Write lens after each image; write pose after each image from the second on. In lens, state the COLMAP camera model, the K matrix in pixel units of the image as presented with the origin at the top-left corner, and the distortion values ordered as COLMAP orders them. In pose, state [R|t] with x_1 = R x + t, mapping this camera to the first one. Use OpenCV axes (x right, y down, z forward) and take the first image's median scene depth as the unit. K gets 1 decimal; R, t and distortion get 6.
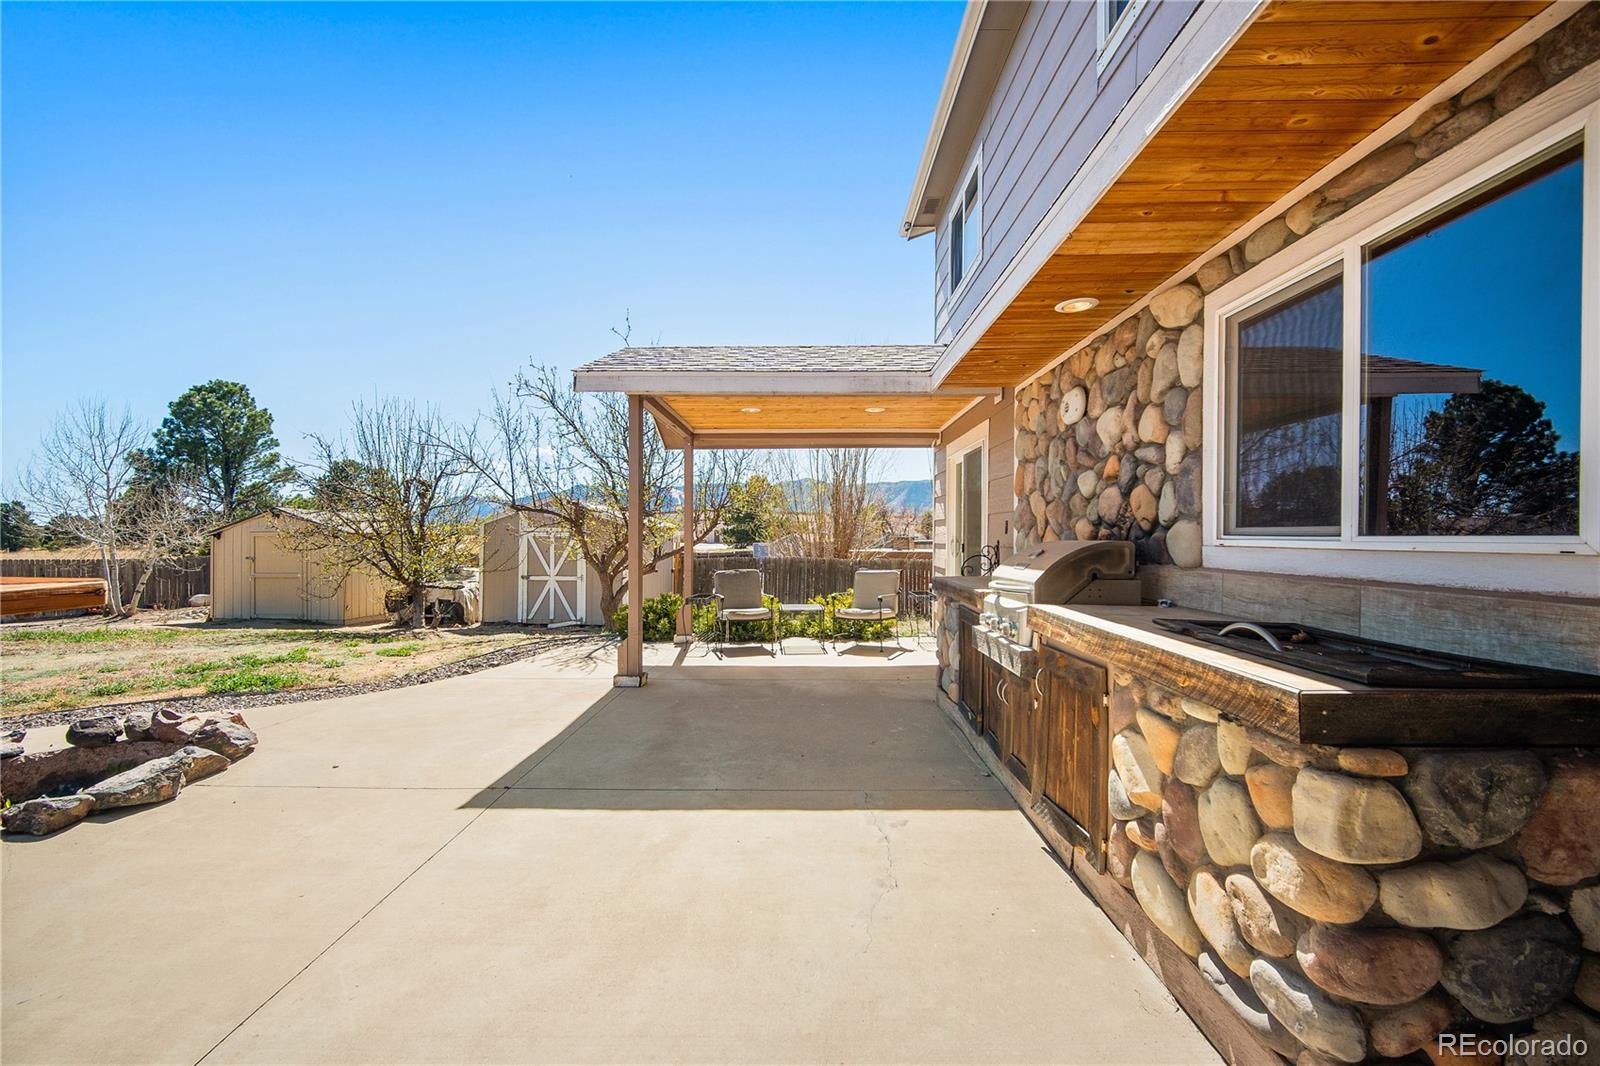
lens RADIAL K [[627.8, 0, 784.4], [0, 627.8, 538.0], [0, 0, 1]] dist [-0.001506, 0.000532]
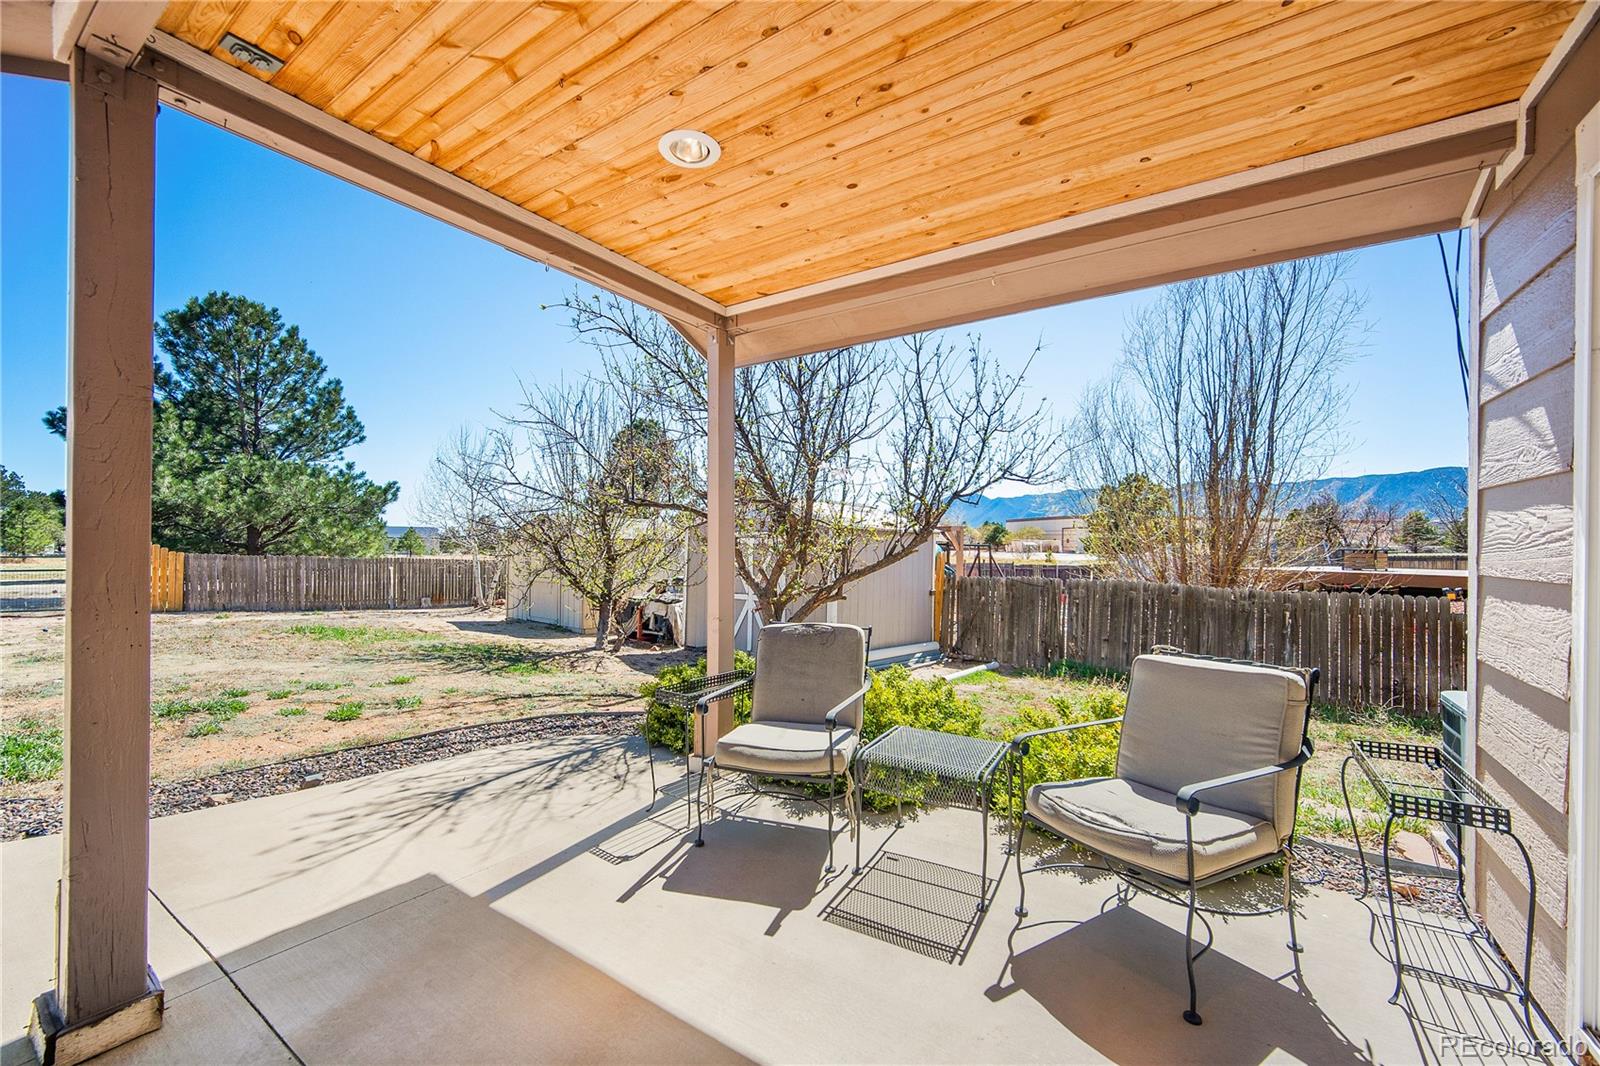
lens RADIAL K [[627.8, 0, 803.1], [0, 627.8, 538.7], [0, 0, 1]] dist [-0.001506, 0.000532]
pose [[0.853806, 0.003712, -0.520578, 0.032859], [-0.009961, 0.999908, -0.009208, -0.000729], [0.520496, 0.013047, 0.853765, 0.154498]]
